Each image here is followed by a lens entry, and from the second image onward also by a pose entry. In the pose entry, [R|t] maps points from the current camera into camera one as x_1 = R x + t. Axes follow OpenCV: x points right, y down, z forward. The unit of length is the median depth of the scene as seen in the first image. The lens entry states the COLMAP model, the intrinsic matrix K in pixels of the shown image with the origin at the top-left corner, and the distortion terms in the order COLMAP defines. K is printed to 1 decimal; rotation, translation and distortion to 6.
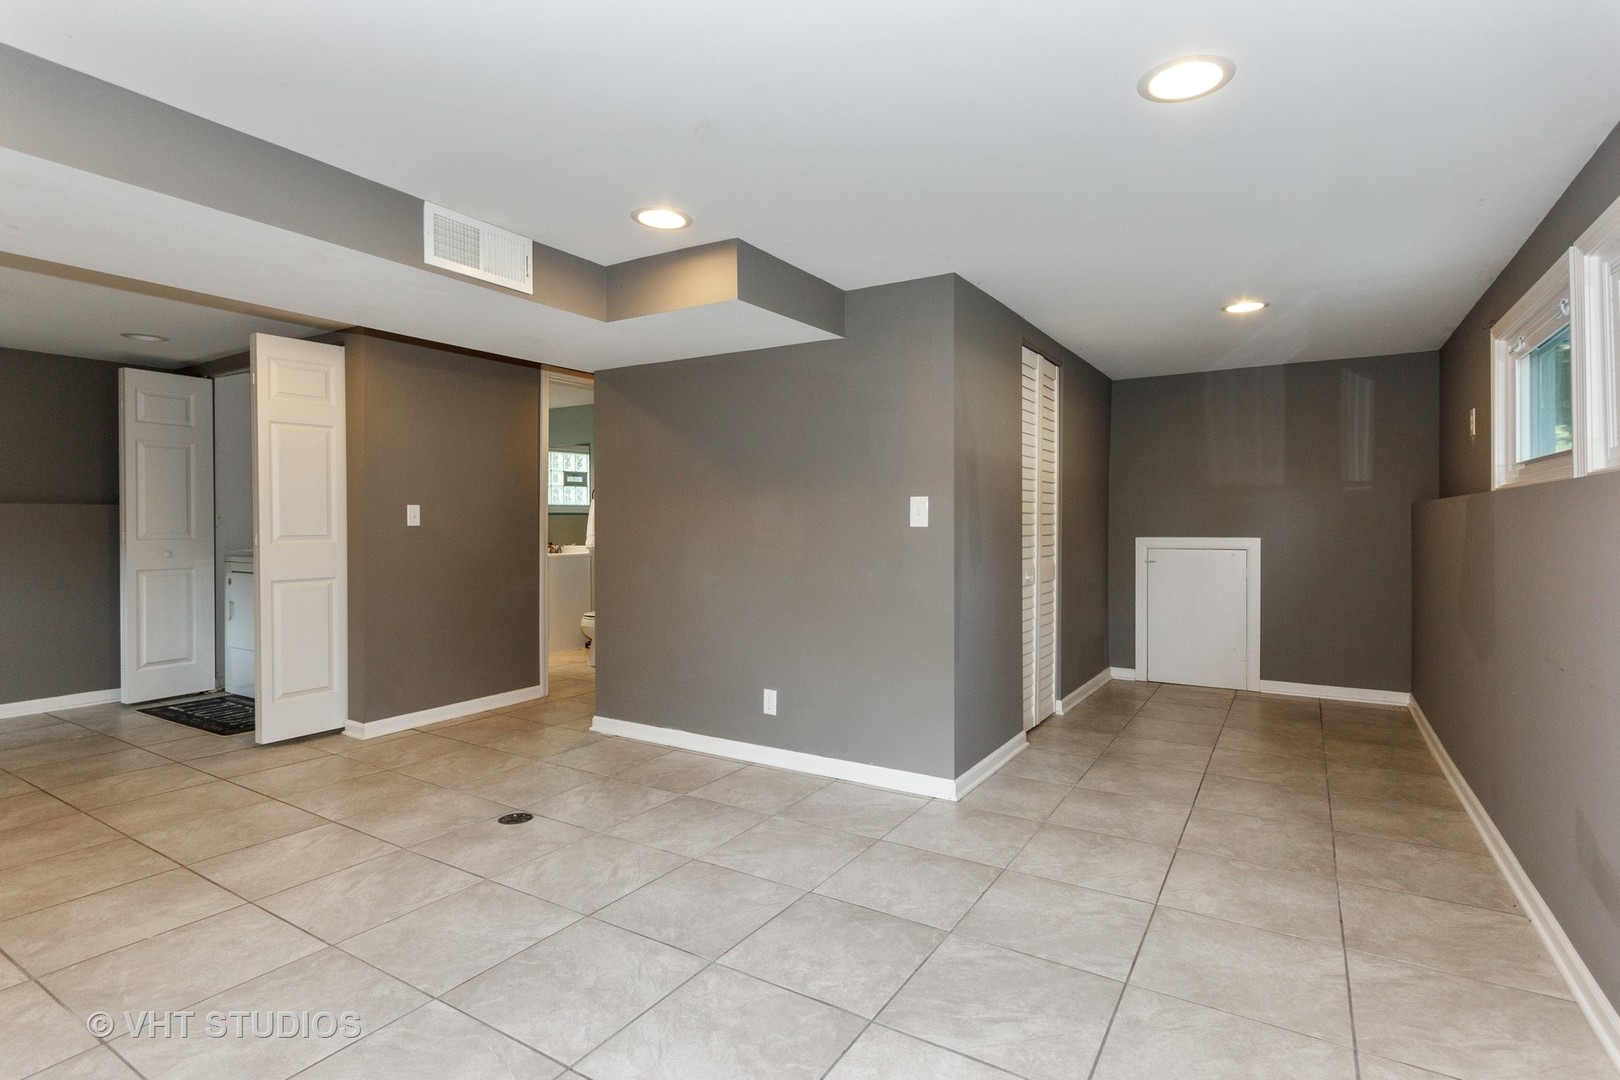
lens RADIAL K [[777.0, 0, 816.9], [0, 777.0, 528.0], [0, 0, 1]] dist [0.001428, 0.000696]
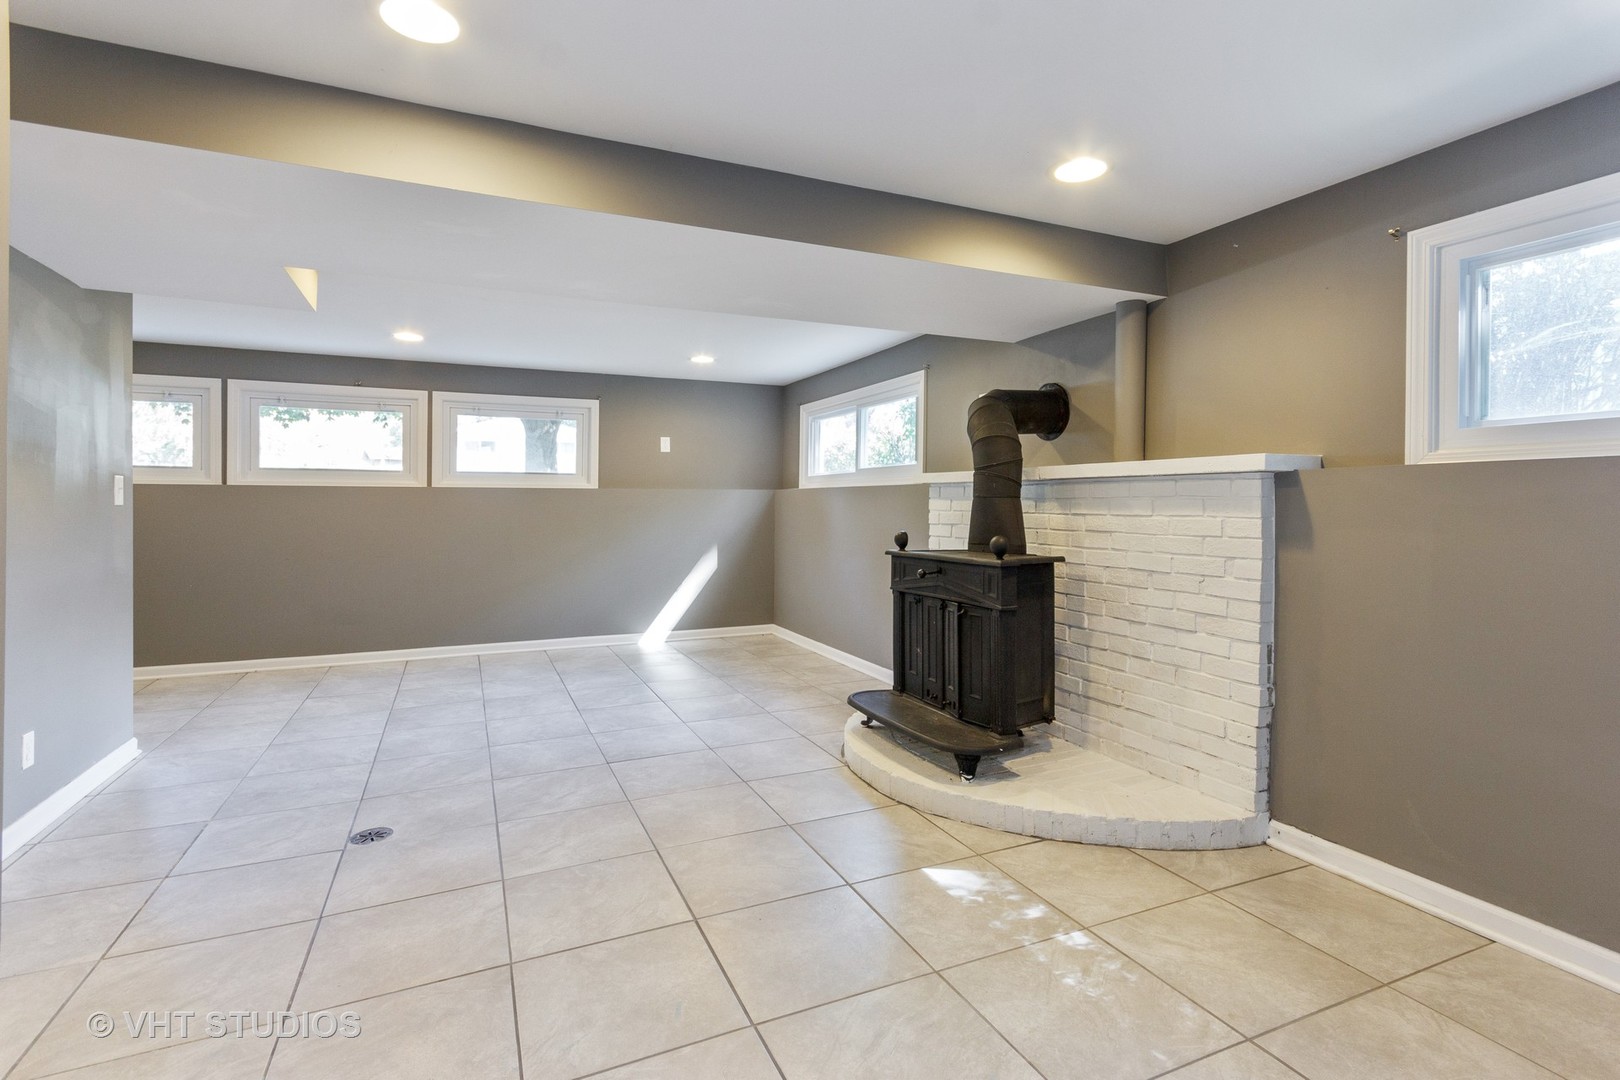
lens RADIAL K [[777.0, 0, 816.9], [0, 777.0, 528.0], [0, 0, 1]] dist [0.001428, 0.000696]
pose [[-0.829359, -0.023697, 0.558214, -1.558252], [-0.002518, 0.999249, 0.038679, -0.016544], [-0.558711, 0.030673, -0.828795, 1.728917]]
